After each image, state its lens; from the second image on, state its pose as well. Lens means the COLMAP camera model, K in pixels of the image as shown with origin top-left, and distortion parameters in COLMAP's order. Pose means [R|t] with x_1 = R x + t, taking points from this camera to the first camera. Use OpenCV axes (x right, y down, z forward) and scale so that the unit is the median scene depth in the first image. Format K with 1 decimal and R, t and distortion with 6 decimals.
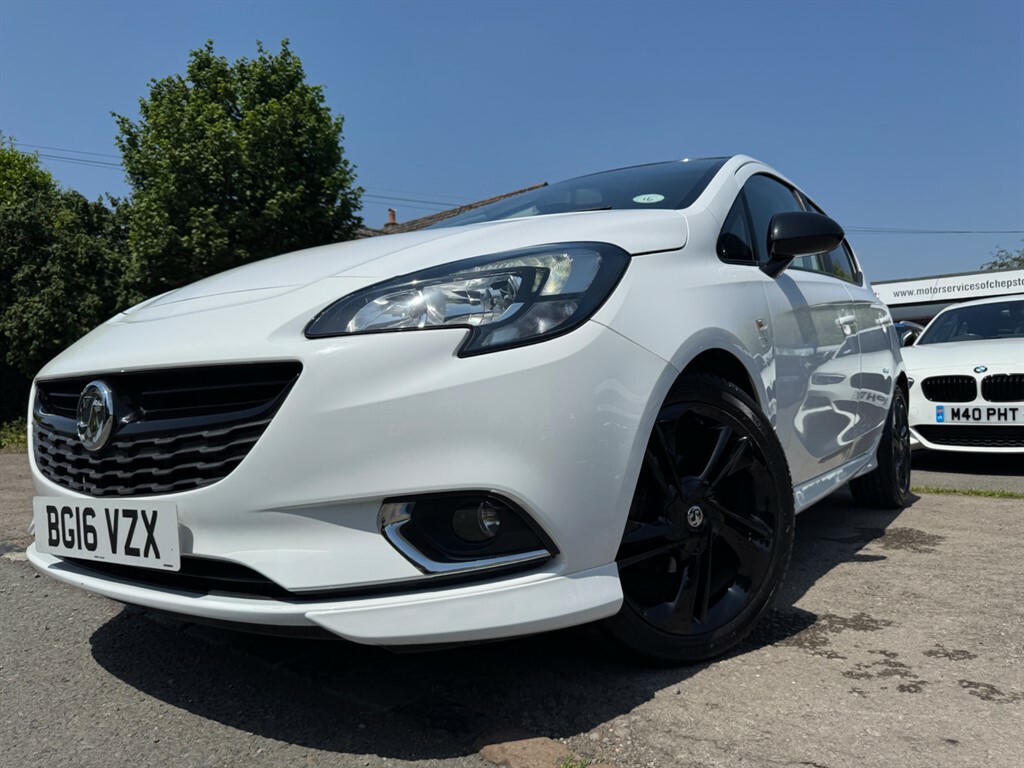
lens RADIAL K [[743.2, 0, 514.0], [0, 743.2, 382.6], [0, 0, 1]] dist [0.014879, -0.021579]
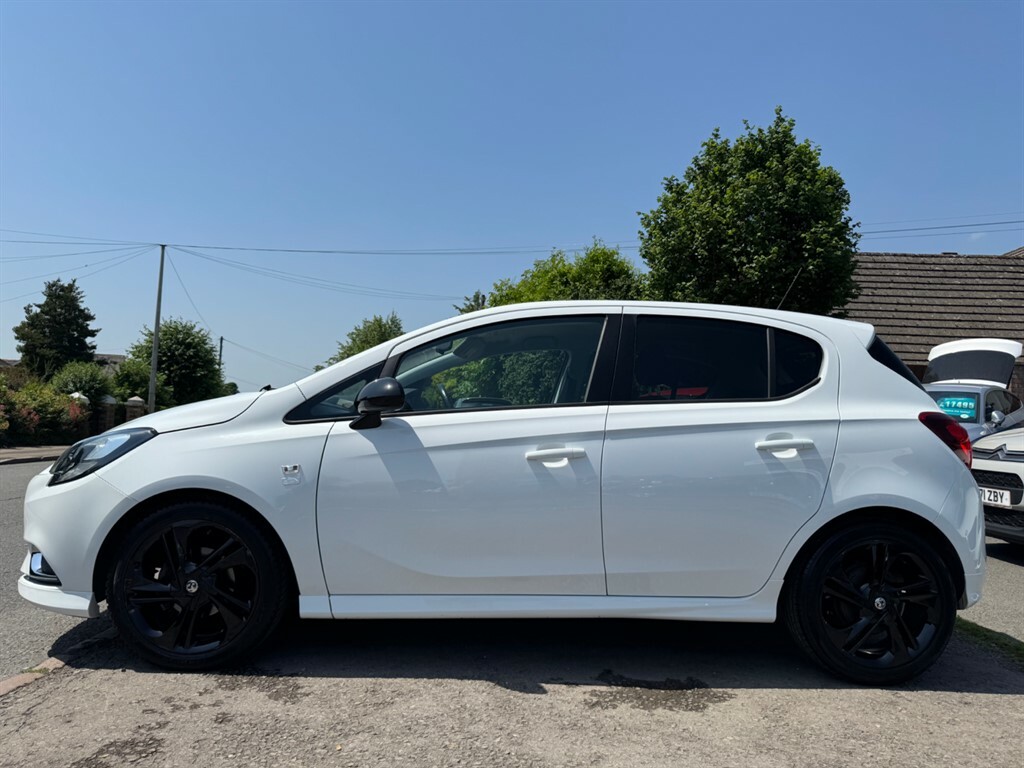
lens RADIAL K [[743.2, 0, 513.0], [0, 743.2, 386.3], [0, 0, 1]] dist [0.014879, -0.021579]
pose [[0.611472, -0.000162, -0.791266, 1.935793], [-0.025620, 0.999472, -0.020003, -0.246954], [0.790851, 0.032503, 0.611145, 0.502513]]
